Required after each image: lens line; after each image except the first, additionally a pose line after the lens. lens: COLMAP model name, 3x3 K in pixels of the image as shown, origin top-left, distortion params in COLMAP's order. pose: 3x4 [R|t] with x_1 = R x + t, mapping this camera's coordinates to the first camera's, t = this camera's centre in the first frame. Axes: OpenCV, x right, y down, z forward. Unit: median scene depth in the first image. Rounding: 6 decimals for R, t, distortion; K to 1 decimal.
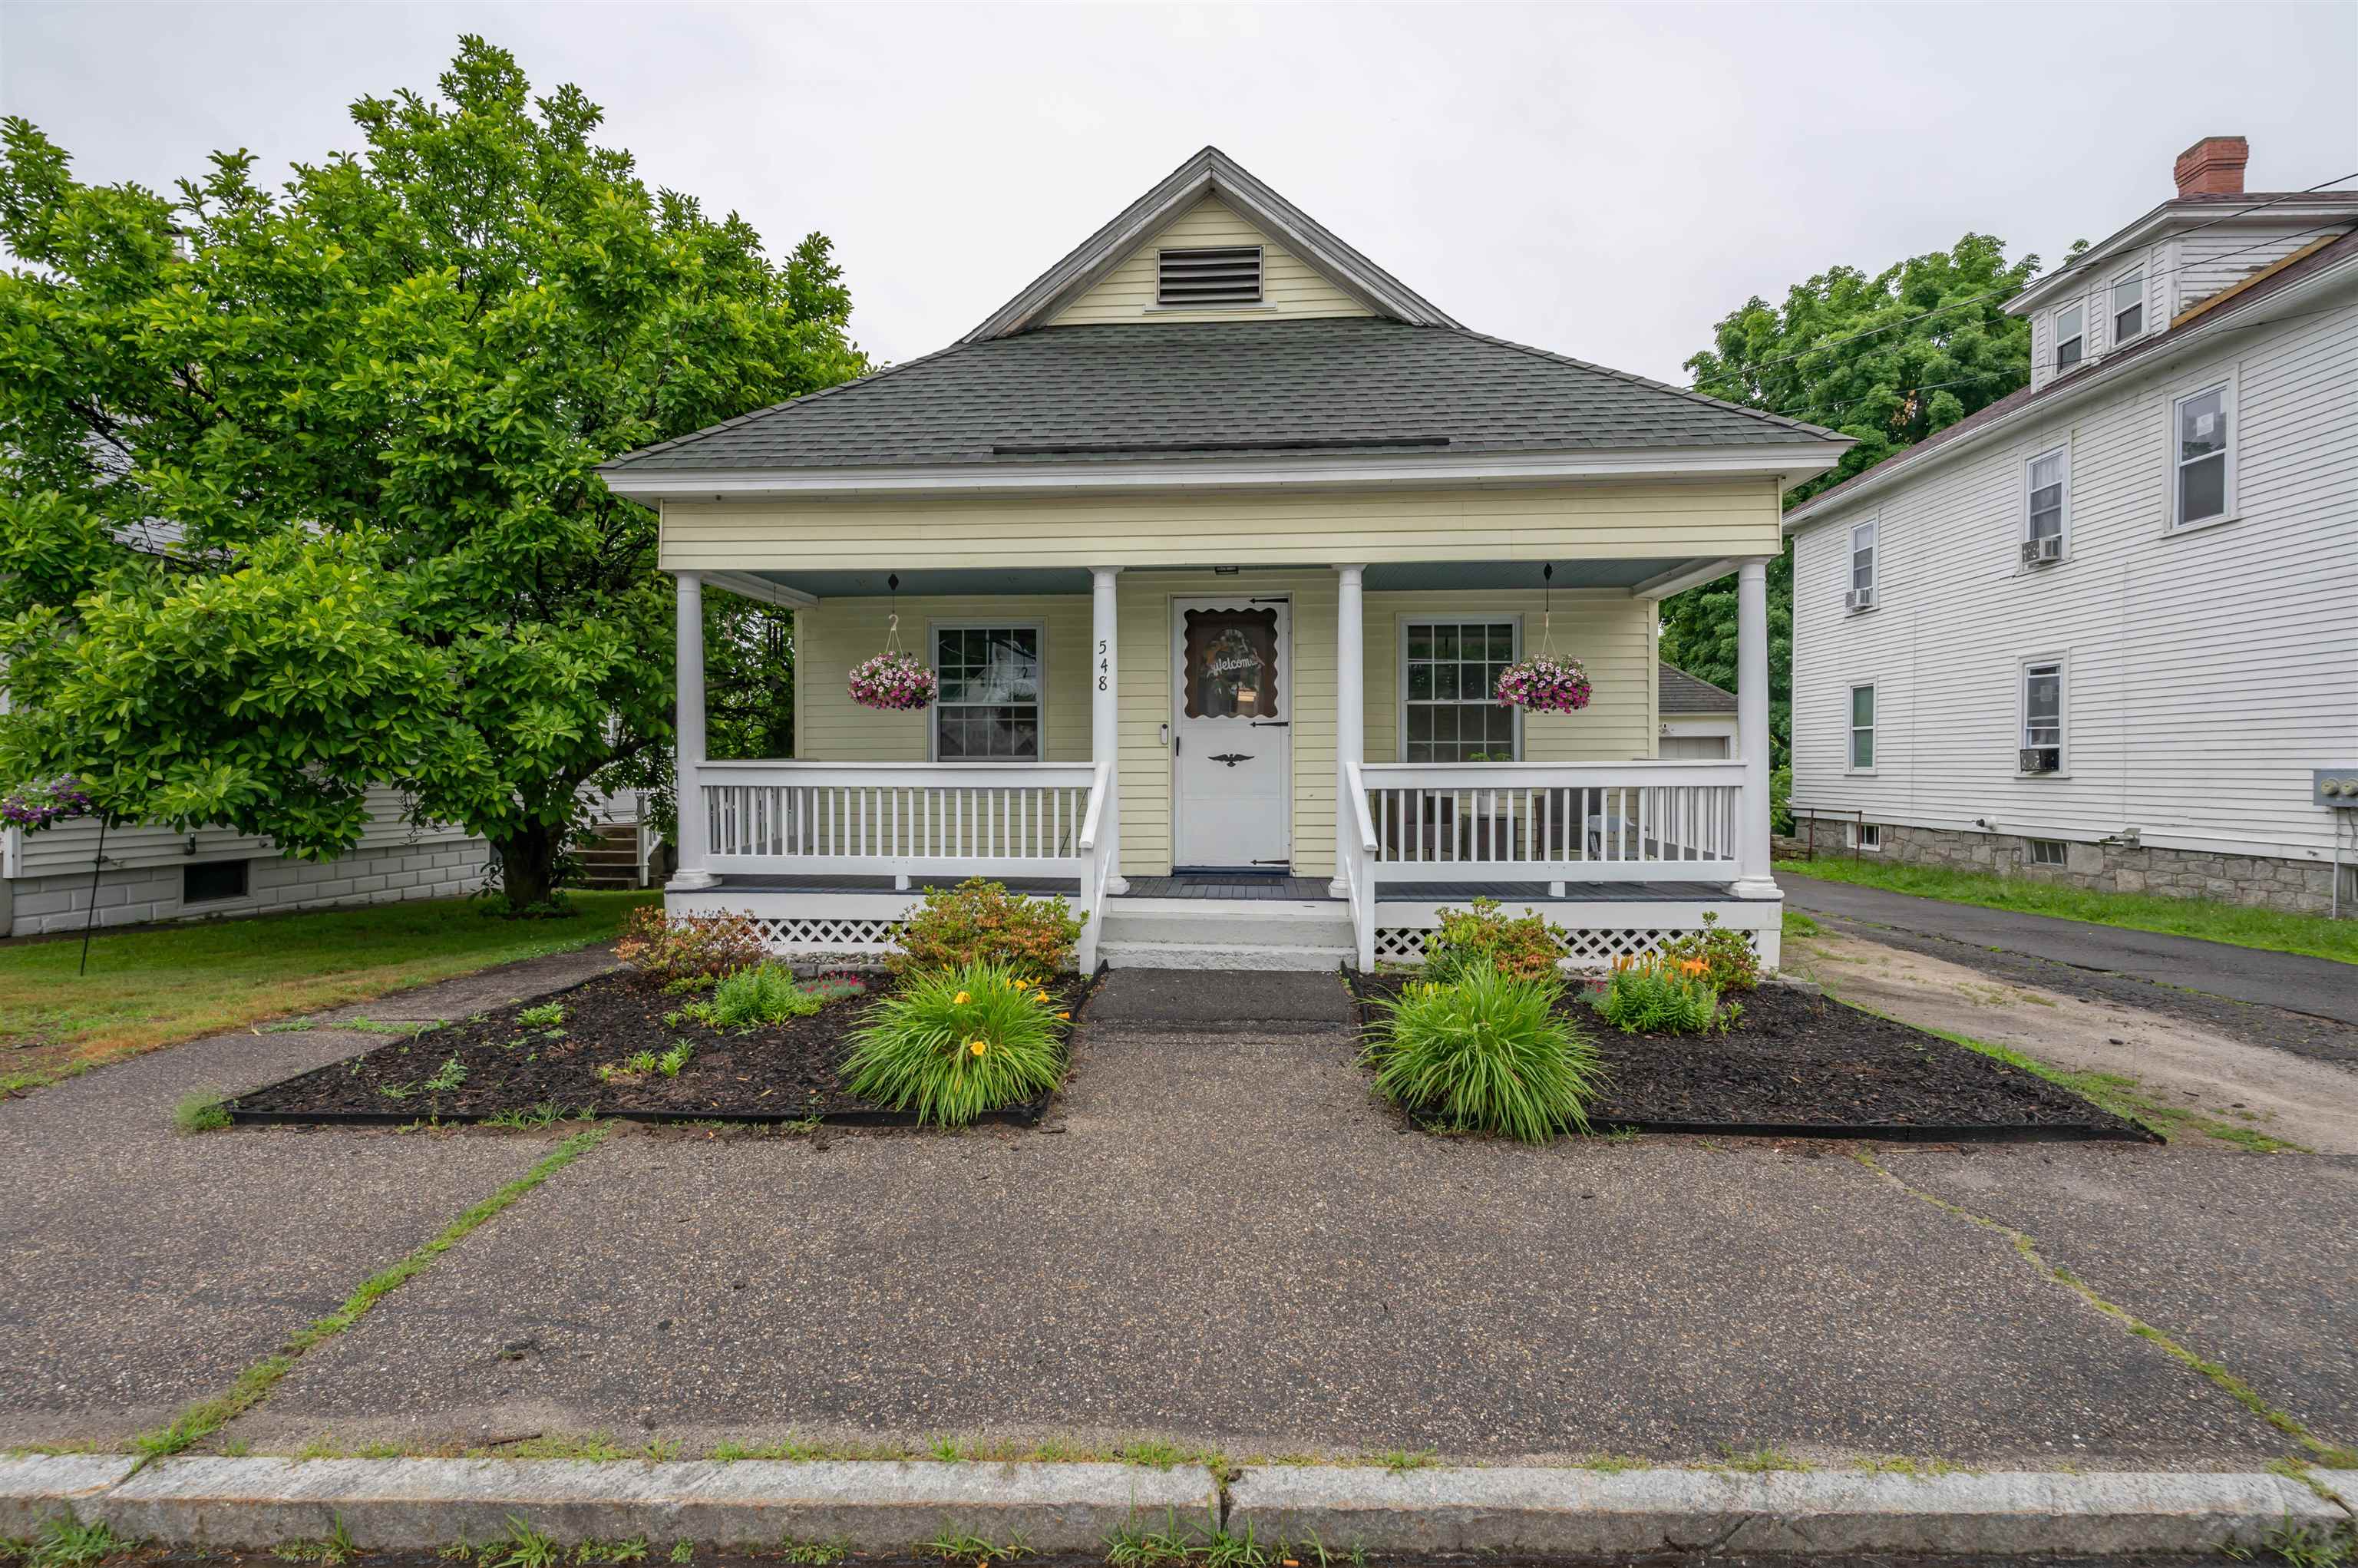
lens RADIAL K [[1135.4, 0, 1185.4], [0, 1135.4, 790.9], [0, 0, 1]] dist [-0.005125, 0.001511]
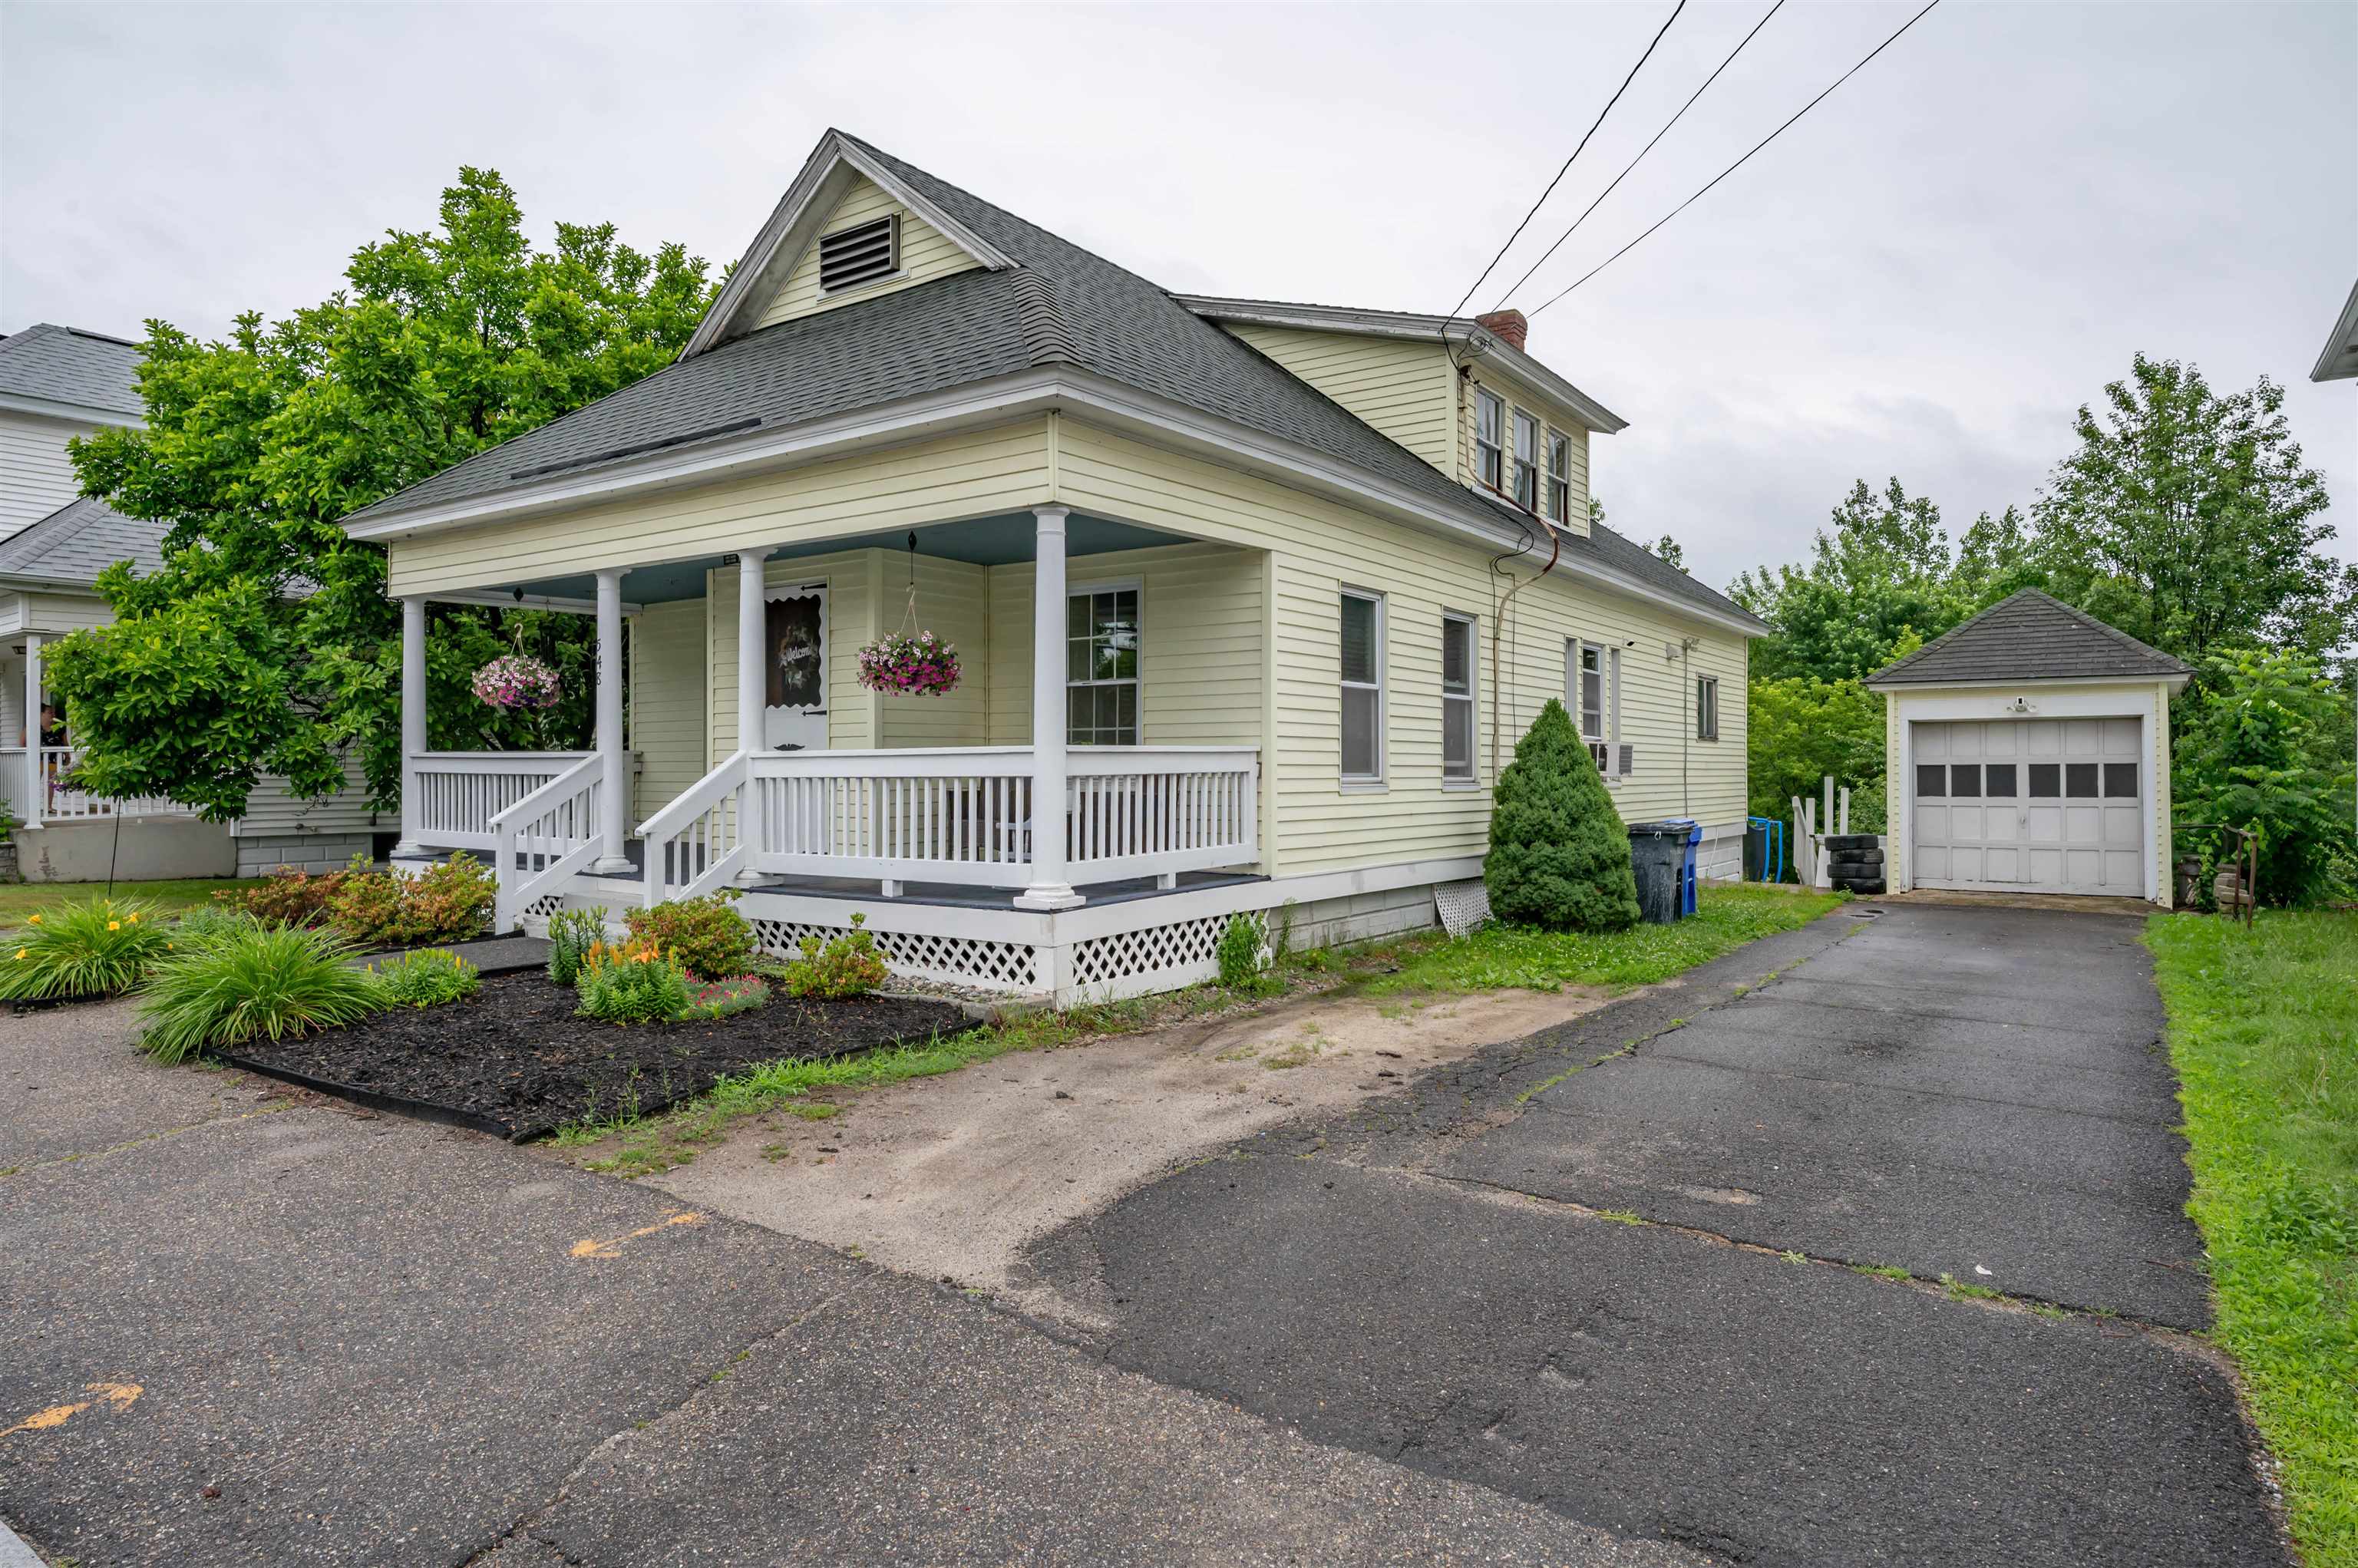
lens RADIAL K [[1391.0, 0, 1180.5], [0, 1391.0, 770.4], [0, 0, 1]] dist [0.001921, 0.000036]
pose [[0.857752, 0.004325, -0.514045, 0.954390], [-0.010794, 0.999896, -0.009599, -0.000824], [0.513950, 0.013782, 0.857709, 0.130214]]
